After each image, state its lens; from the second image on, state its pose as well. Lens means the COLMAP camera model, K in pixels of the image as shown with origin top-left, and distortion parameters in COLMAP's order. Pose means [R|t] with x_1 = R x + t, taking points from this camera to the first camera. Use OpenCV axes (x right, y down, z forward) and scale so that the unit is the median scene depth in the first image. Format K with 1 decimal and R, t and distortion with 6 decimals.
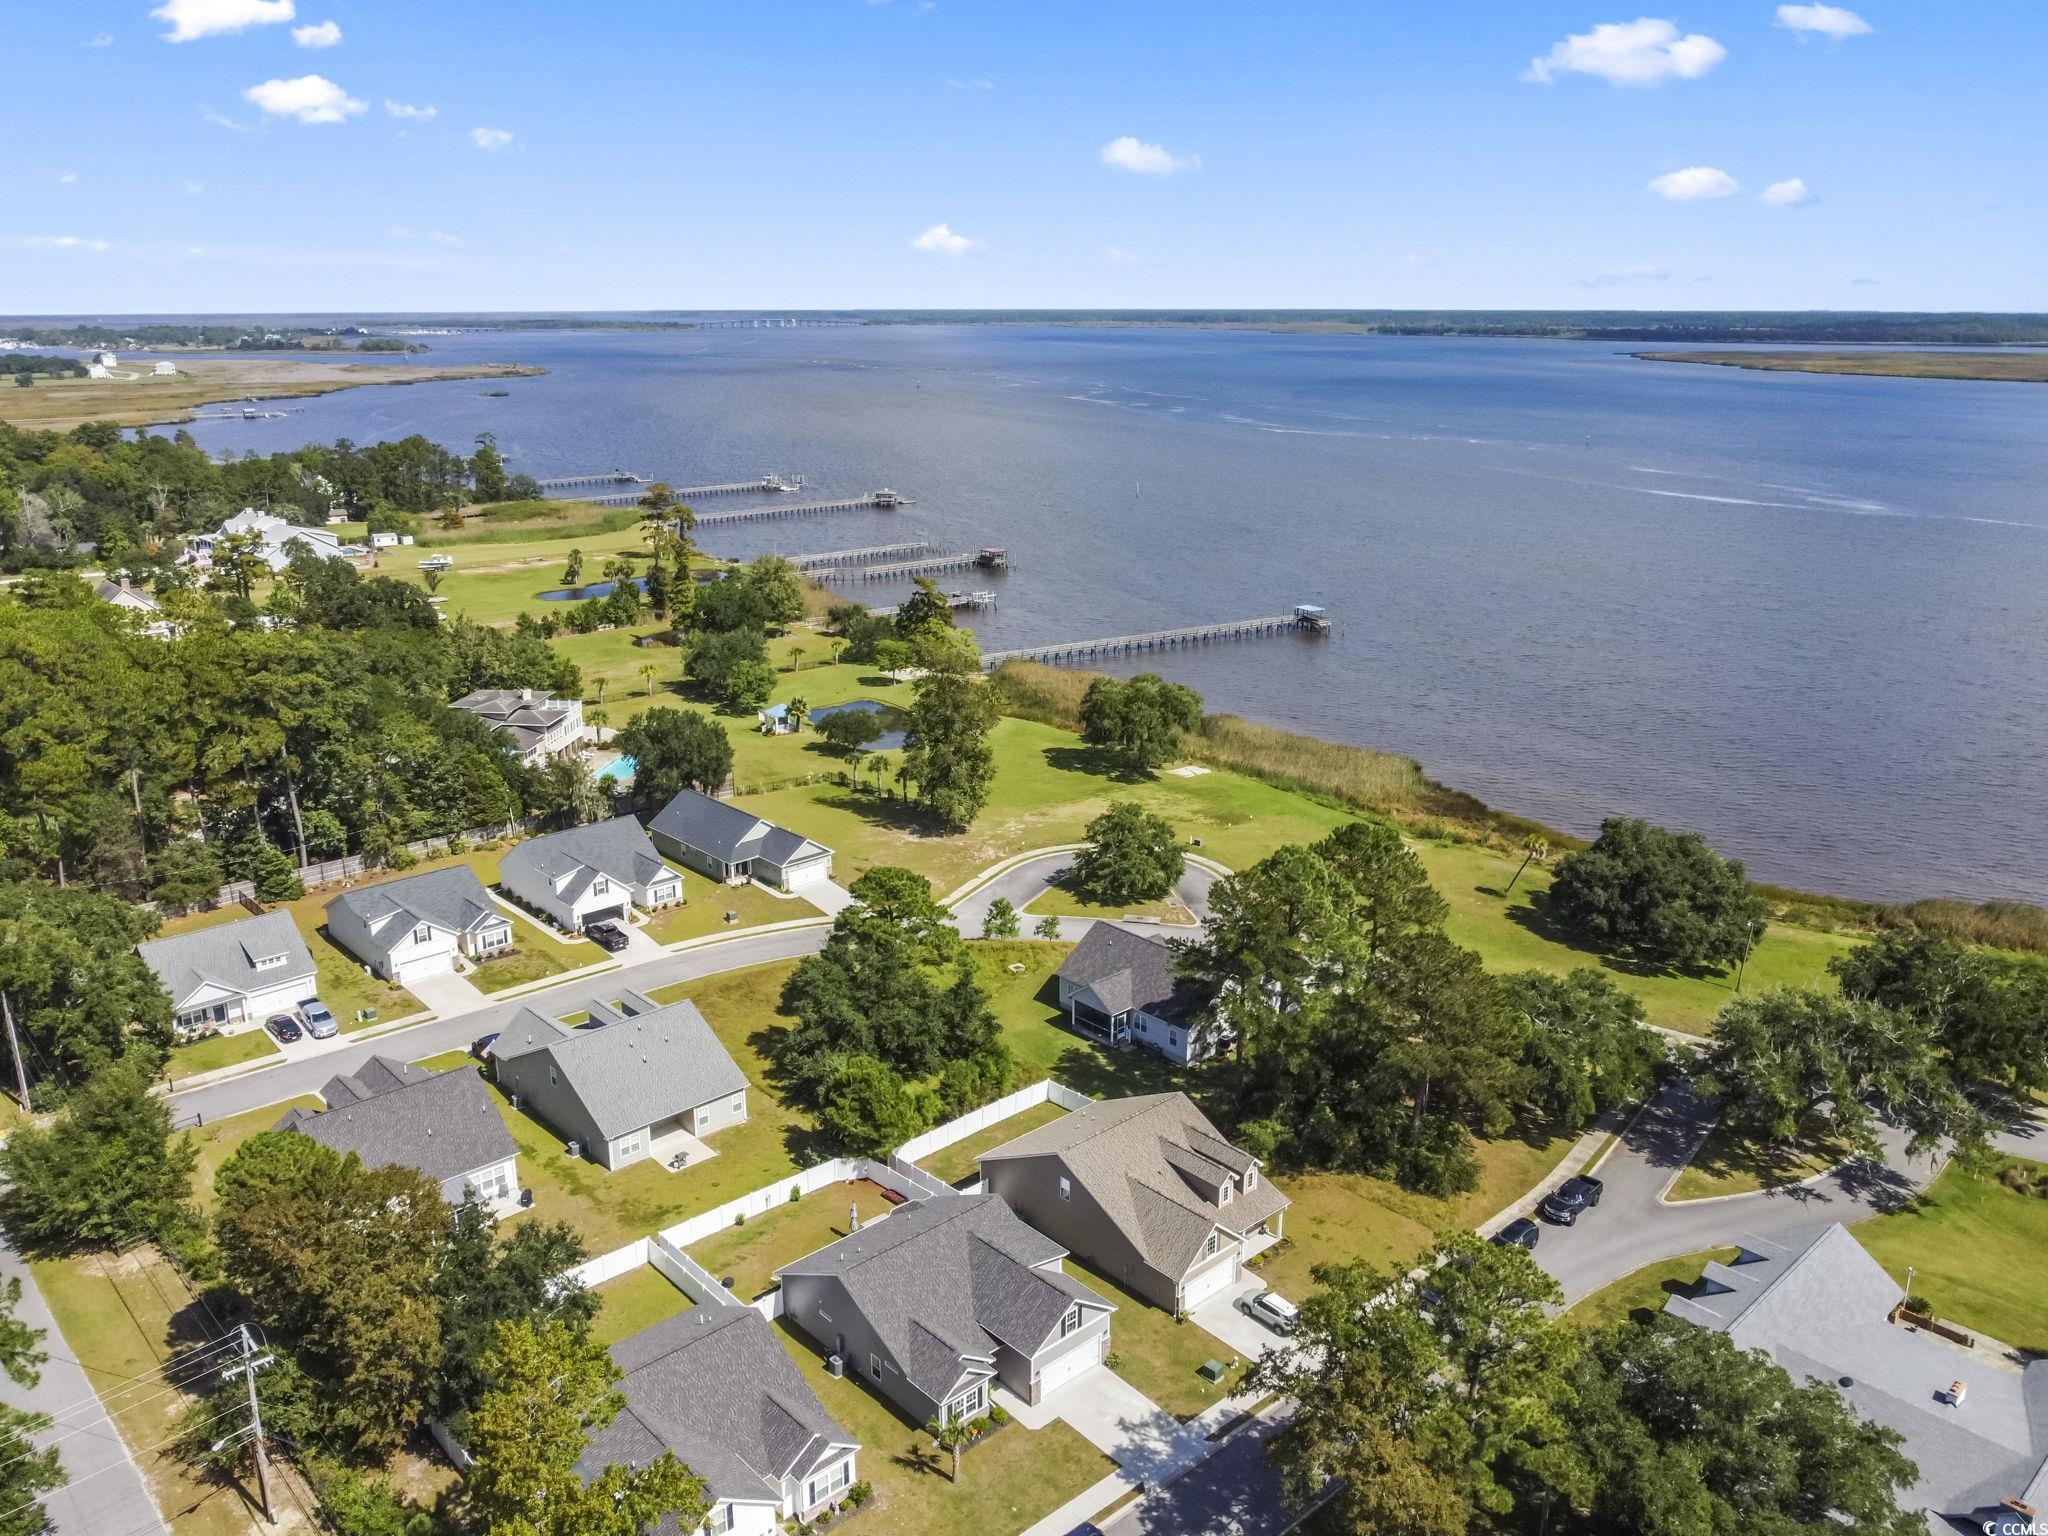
lens RADIAL K [[1546.6, 0, 1024.0], [0, 1546.6, 768.0], [0, 0, 1]] dist [0.002046, -0.010757]
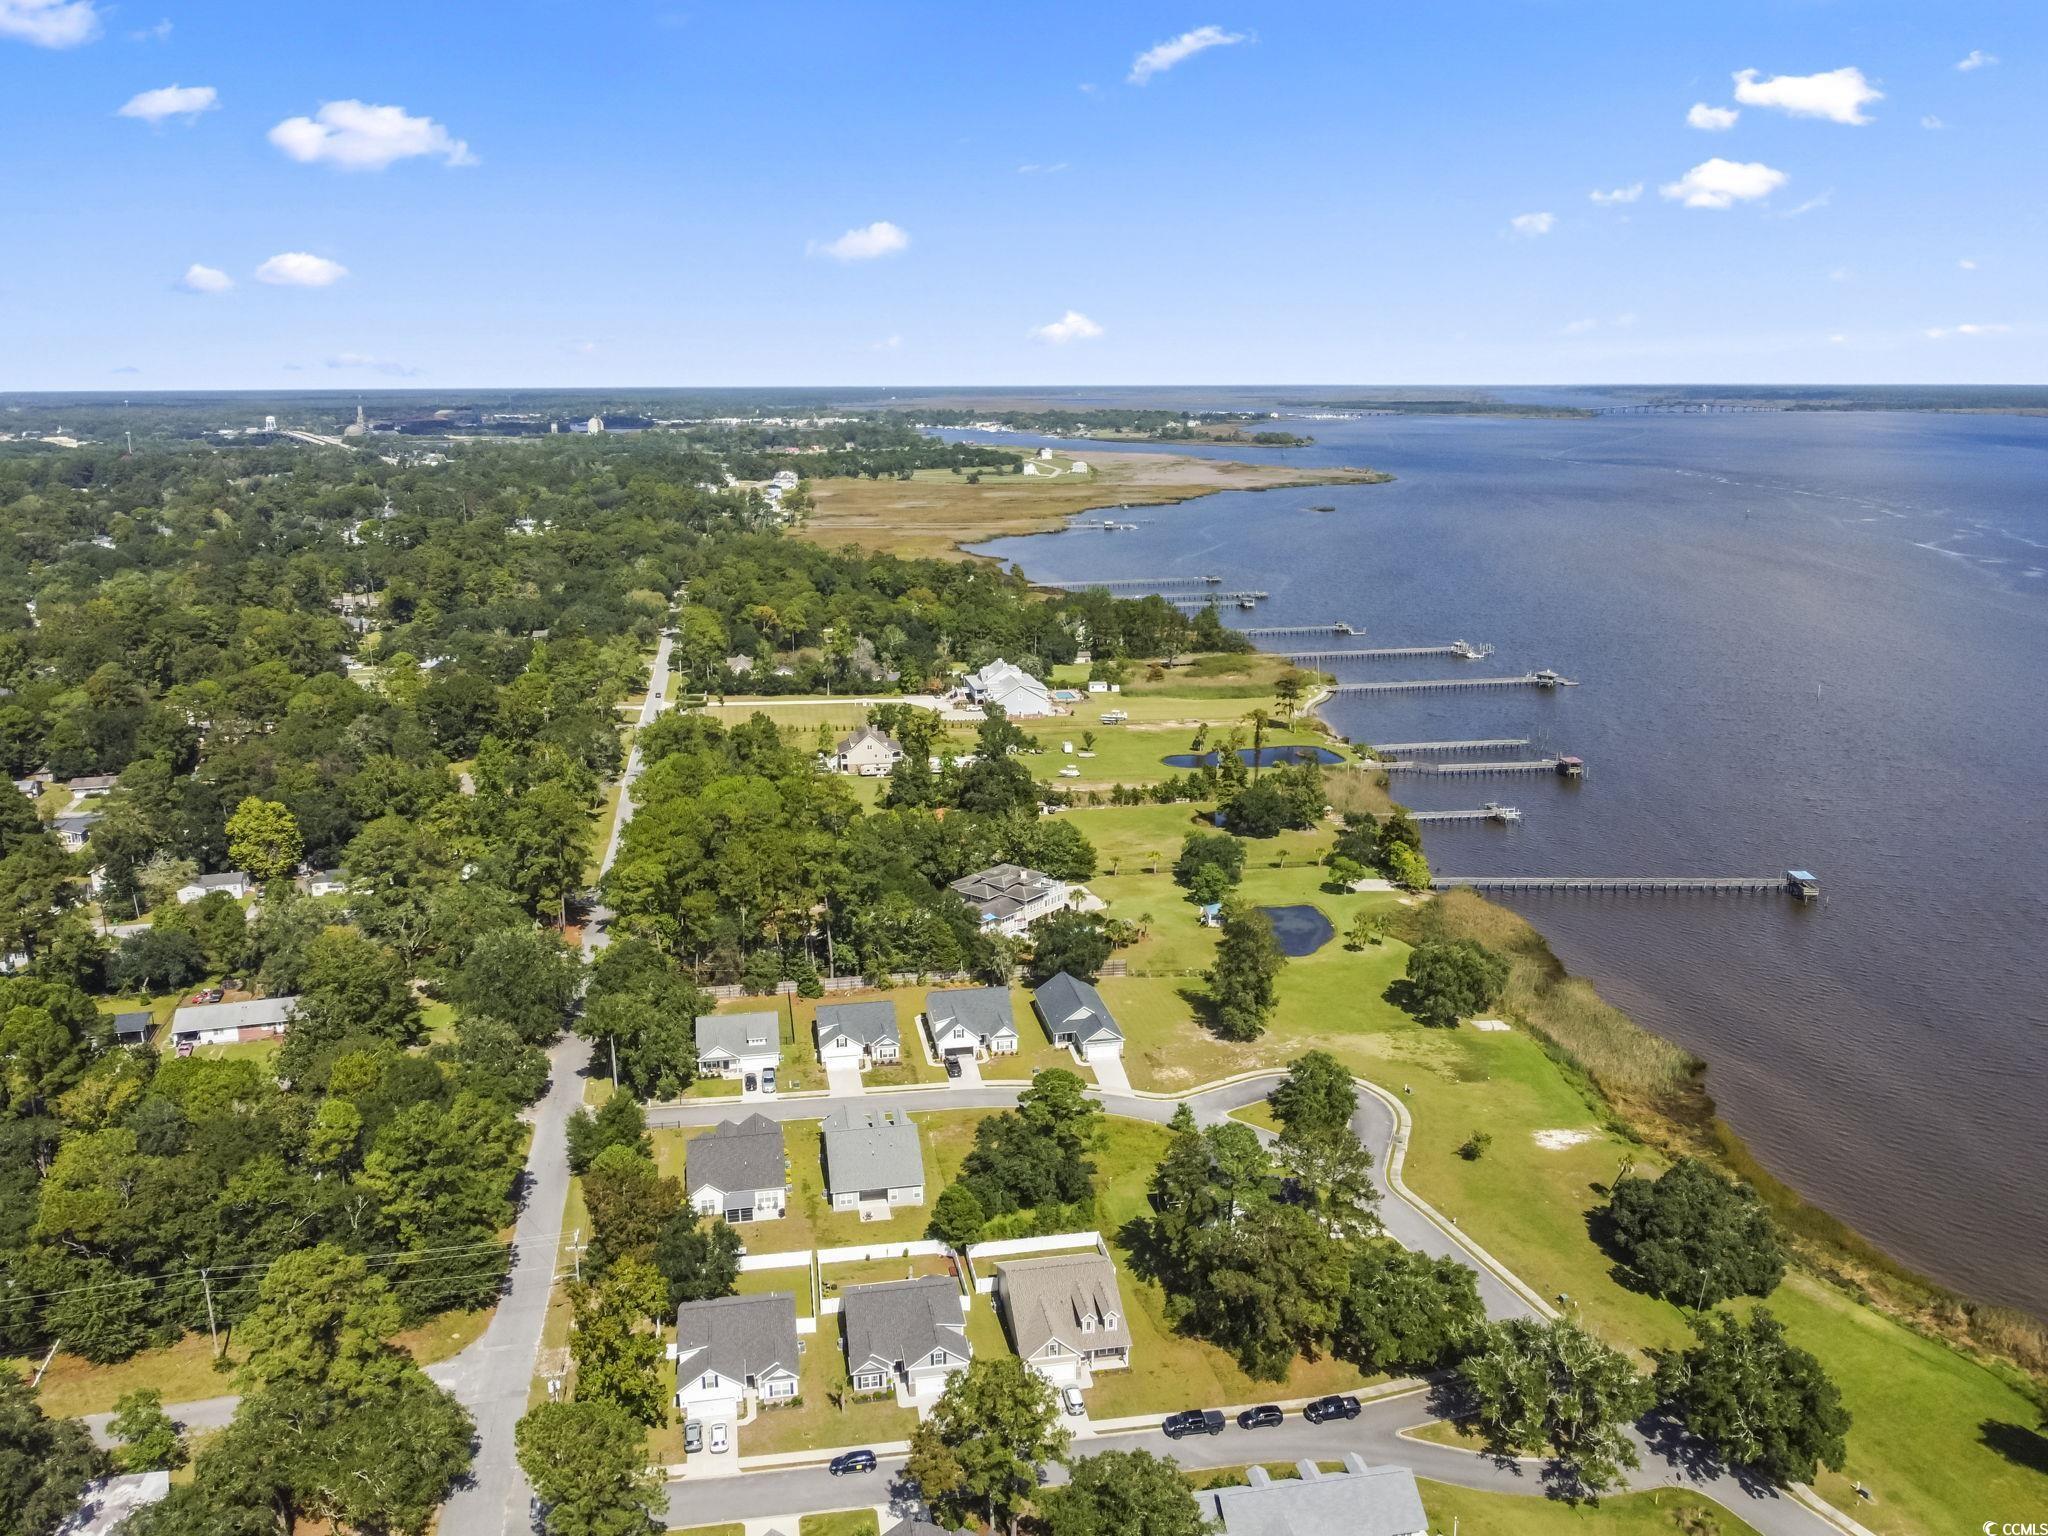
lens RADIAL K [[1546.6, 0, 1024.0], [0, 1546.6, 768.0], [0, 0, 1]] dist [0.002046, -0.010757]
pose [[0.849258, 0.126698, -0.512550, 0.500369], [-0.150040, 0.988671, -0.004214, -0.174503], [0.506210, 0.080482, 0.858647, -0.293600]]
